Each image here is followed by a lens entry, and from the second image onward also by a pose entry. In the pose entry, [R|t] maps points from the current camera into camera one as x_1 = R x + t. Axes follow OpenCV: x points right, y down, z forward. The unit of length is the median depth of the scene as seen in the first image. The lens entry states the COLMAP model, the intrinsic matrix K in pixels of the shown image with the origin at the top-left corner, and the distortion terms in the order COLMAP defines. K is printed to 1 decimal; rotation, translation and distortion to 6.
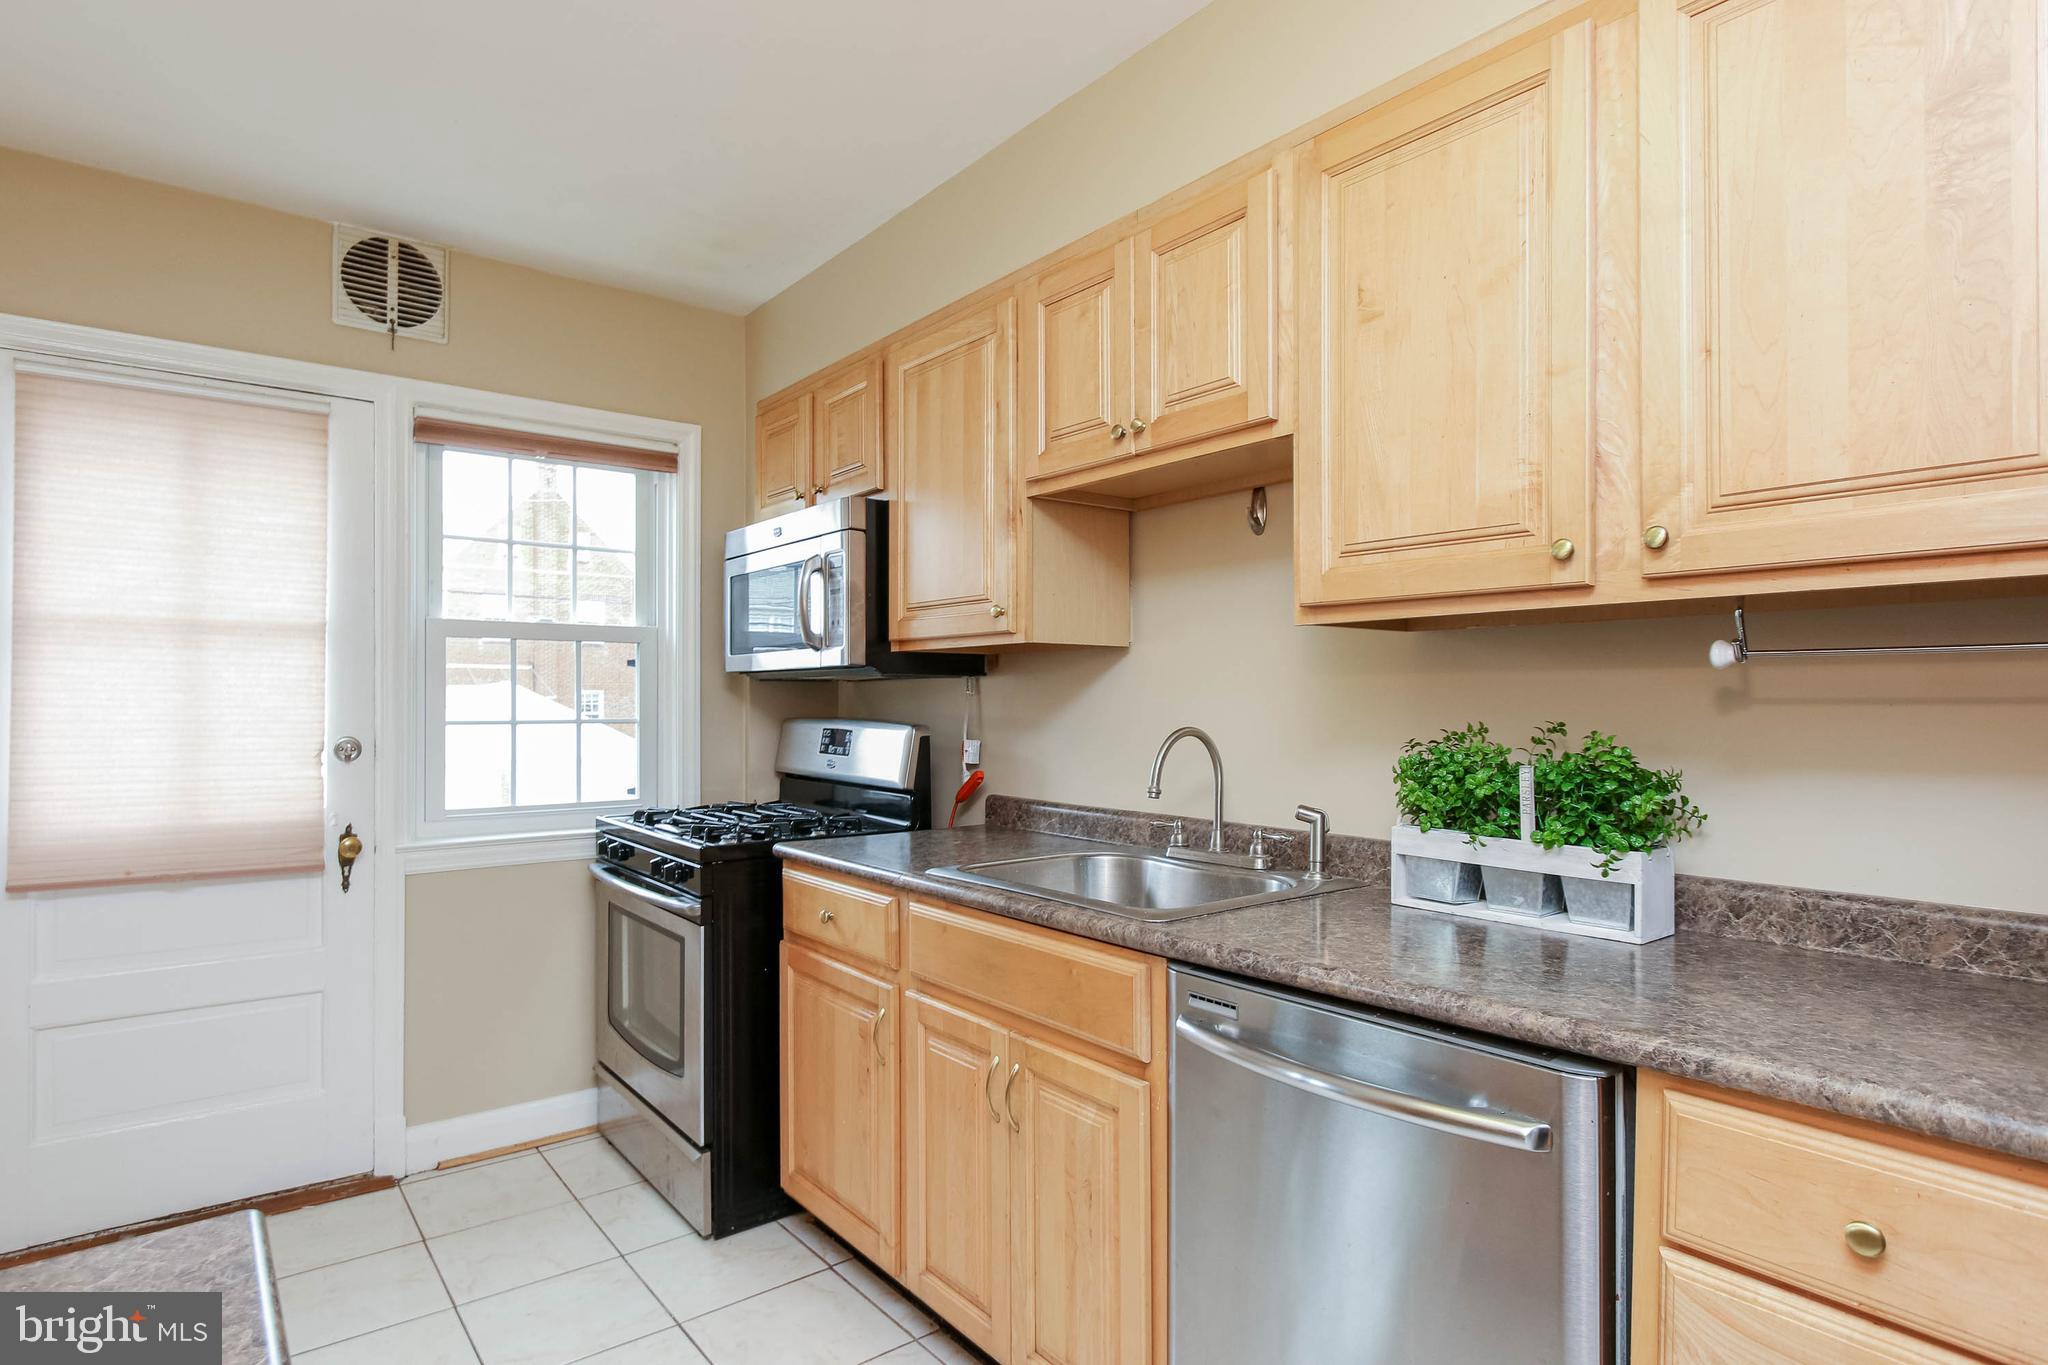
lens RADIAL K [[1089.6, 0, 983.2], [0, 1089.6, 694.3], [0, 0, 1]] dist [-0.005926, -0.000133]
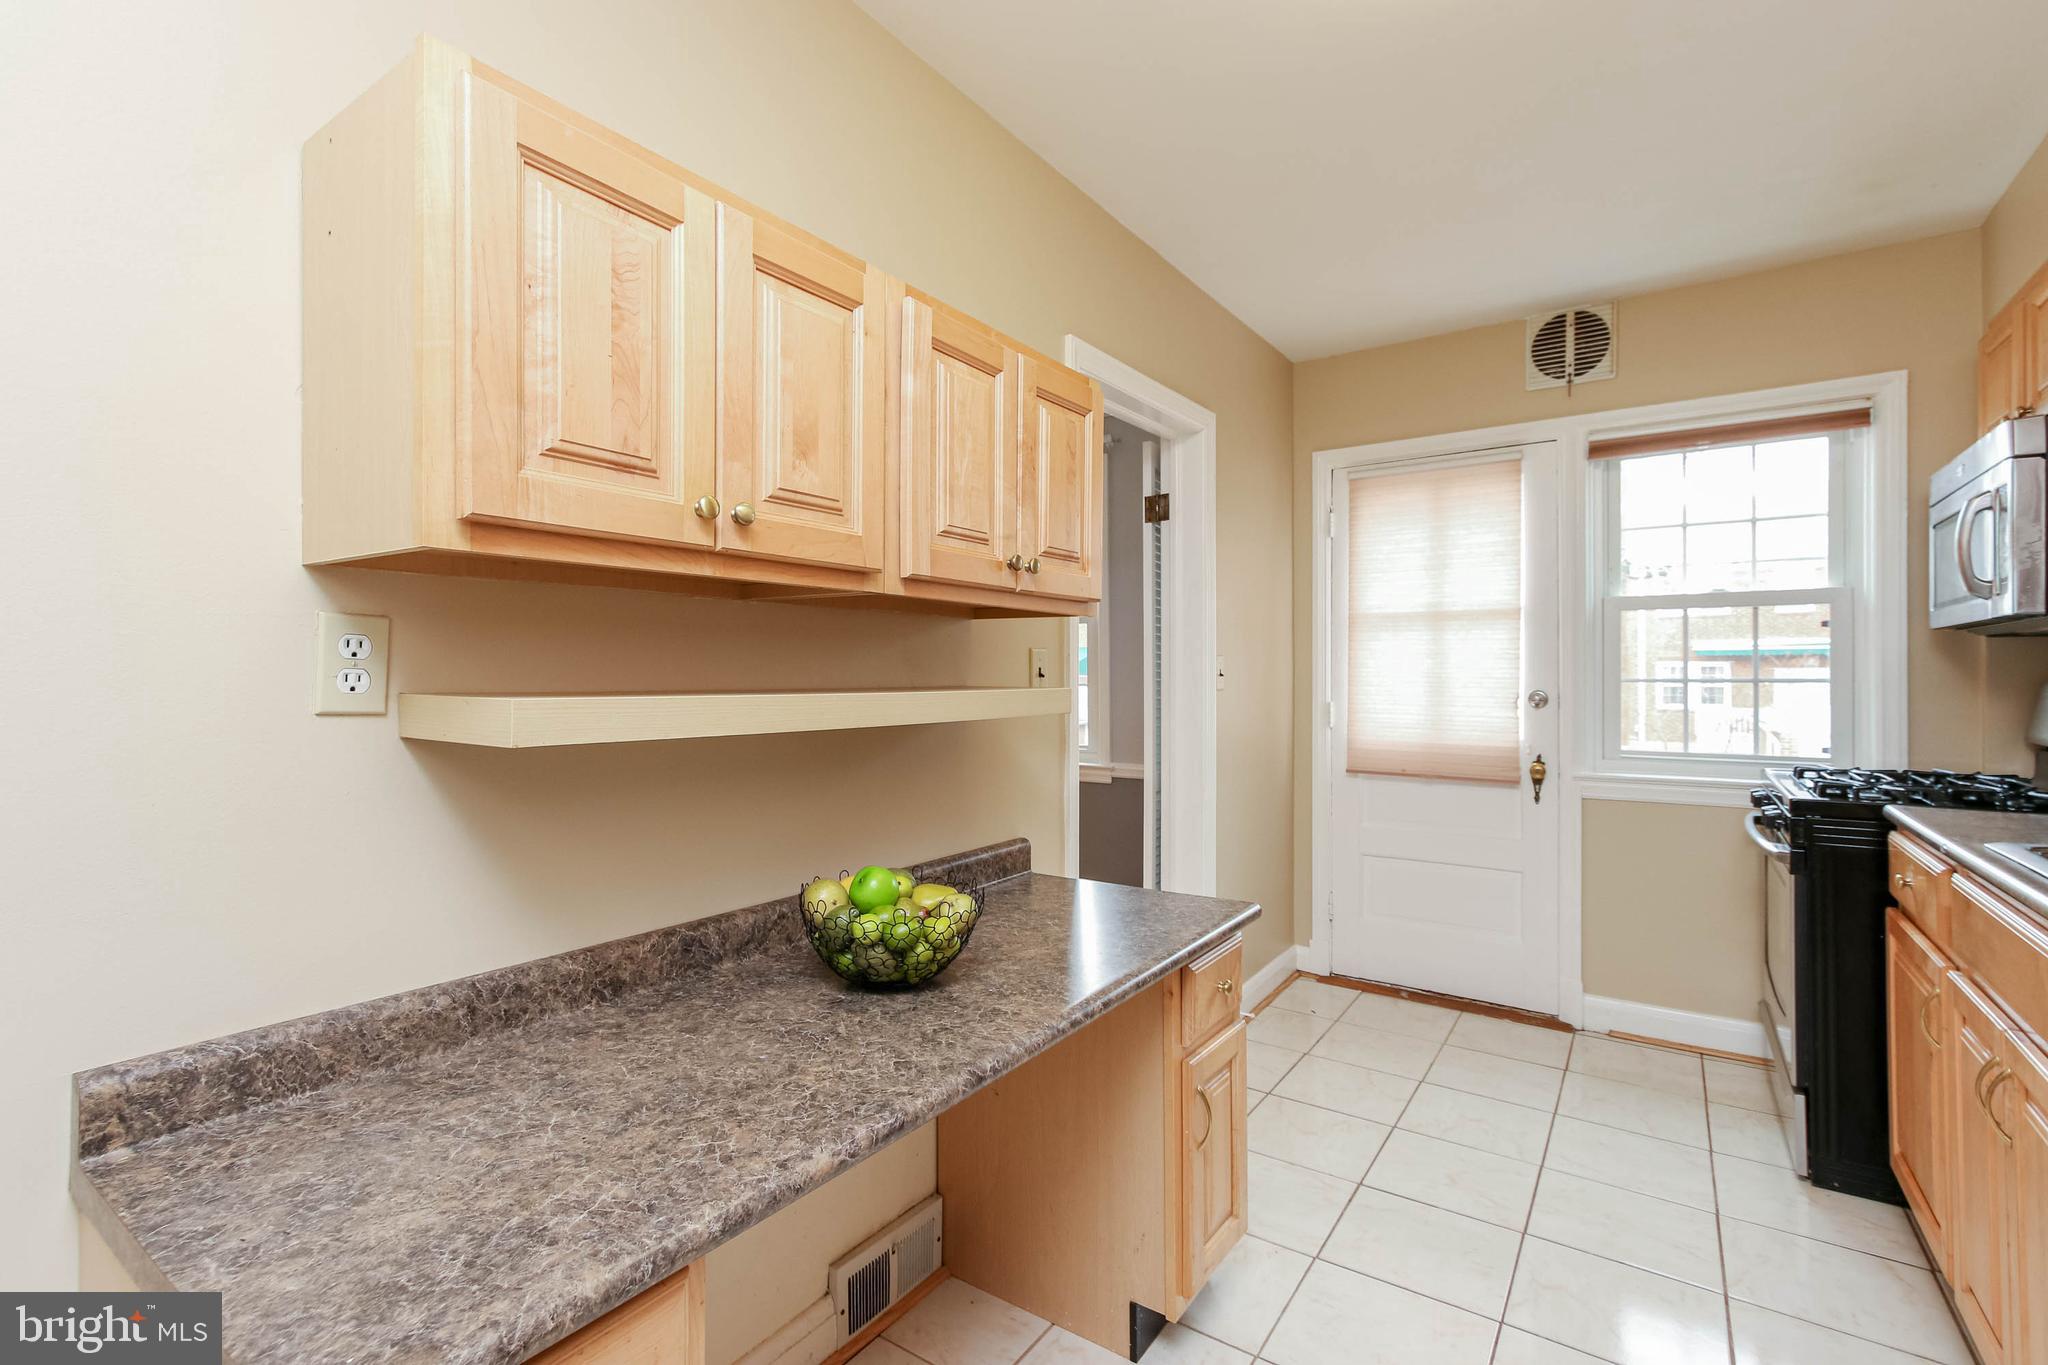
lens RADIAL K [[936.4, 0, 986.9], [0, 936.4, 670.7], [0, 0, 1]] dist [-0.001665, 0.001612]
pose [[0.268093, -0.005709, -0.963376, 0.396912], [0.005963, 0.999973, -0.004266, 0.017477], [0.963375, -0.004601, 0.268120, 0.018813]]
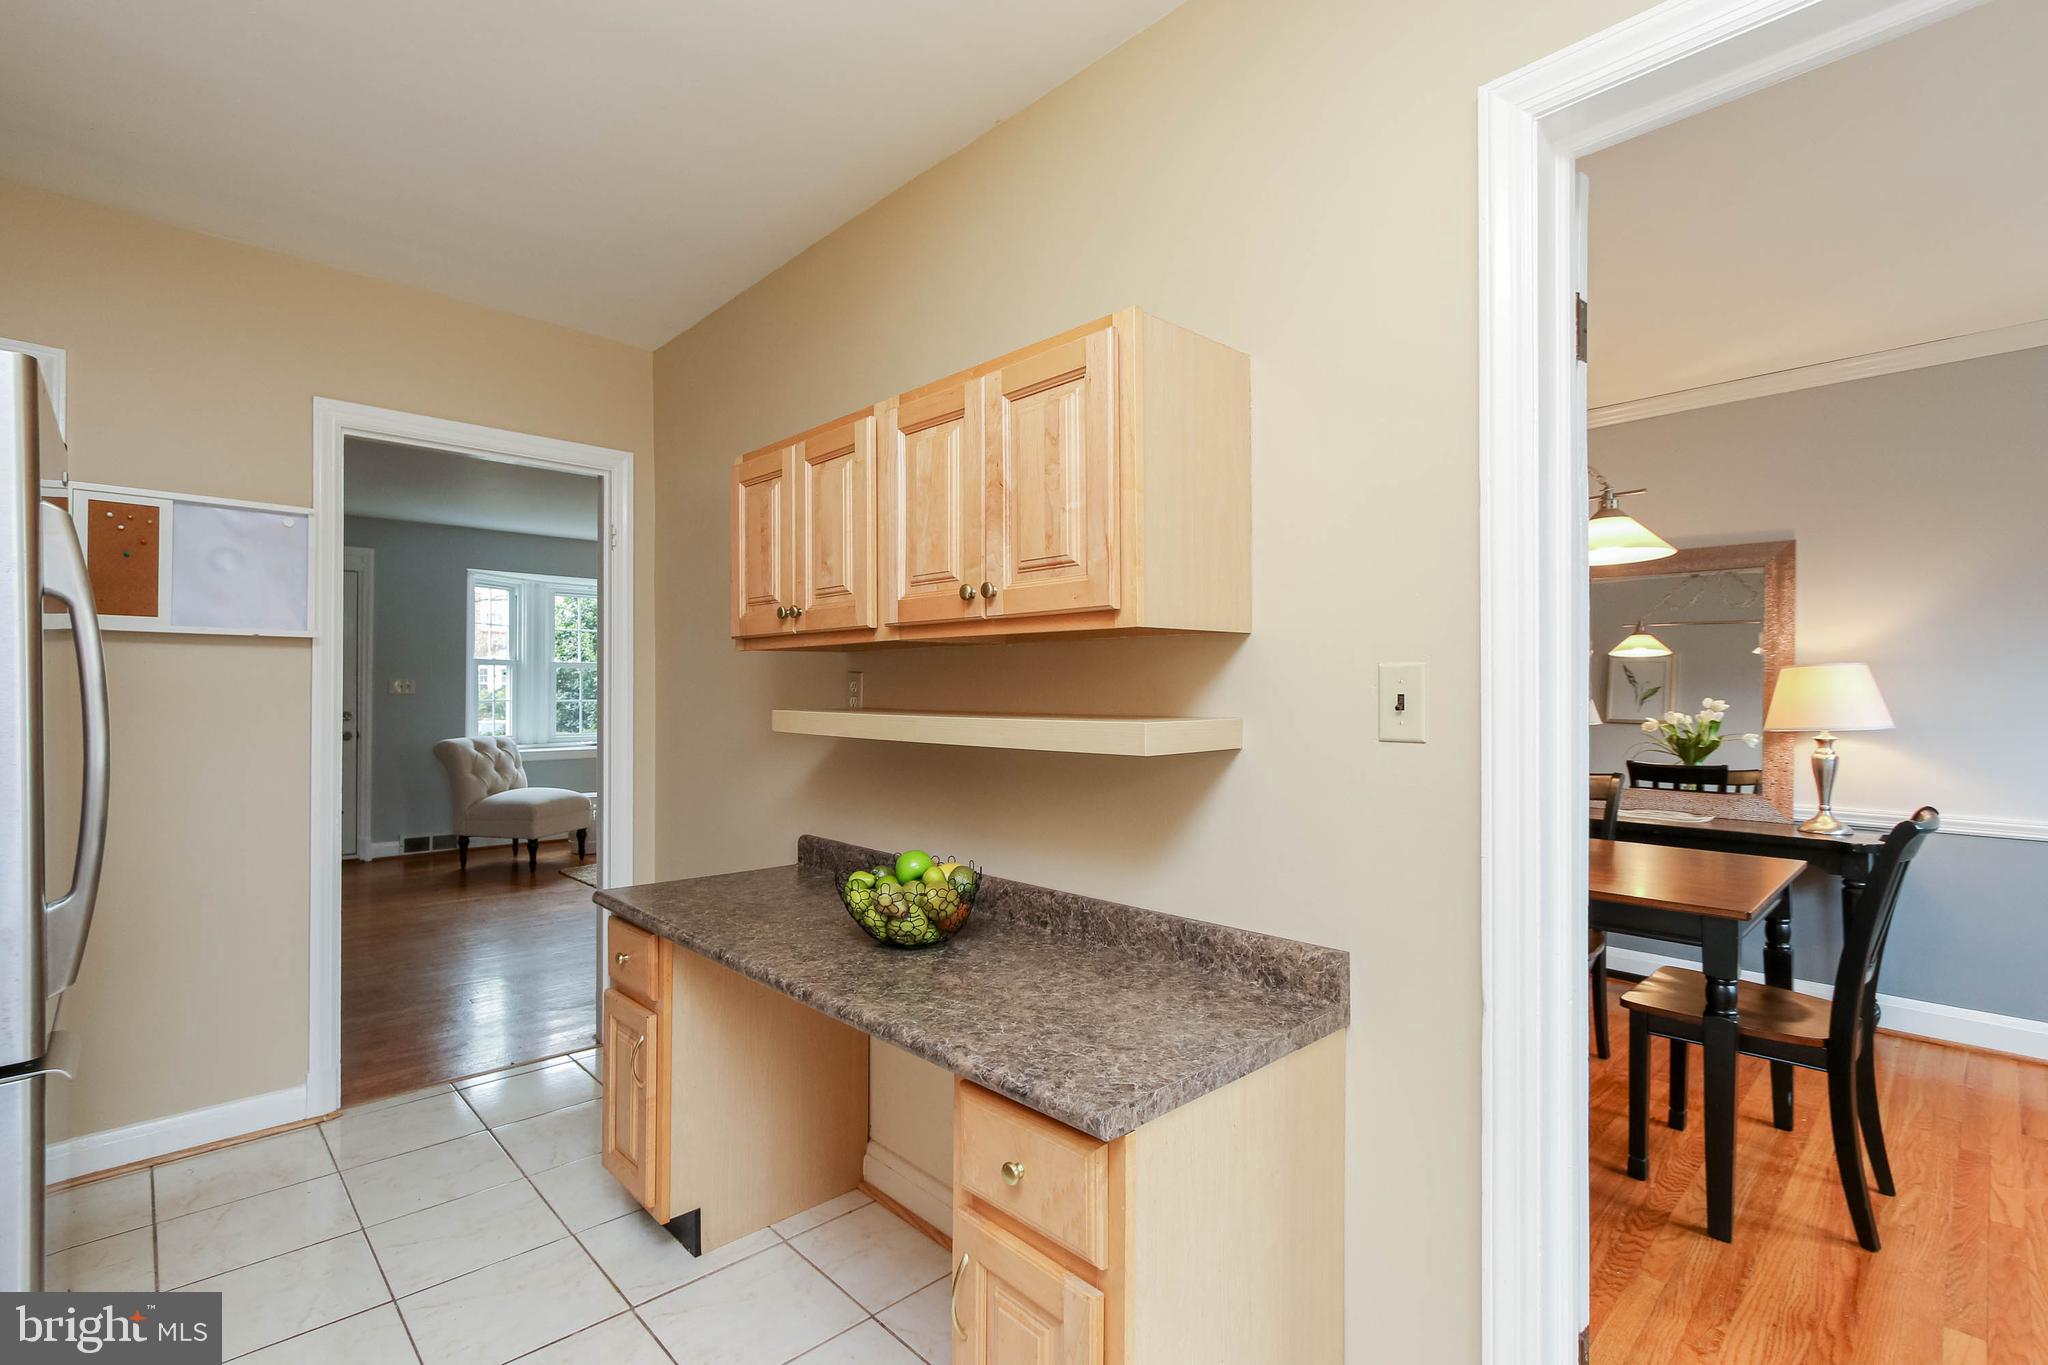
lens RADIAL K [[936.4, 0, 1026.0], [0, 936.4, 697.8], [0, 0, 1]] dist [-0.001665, 0.001612]
pose [[-0.995051, -0.008513, -0.098998, -0.175746], [-0.007029, 0.999858, -0.015321, 0.028058], [0.099114, -0.014549, -0.994970, 0.879907]]
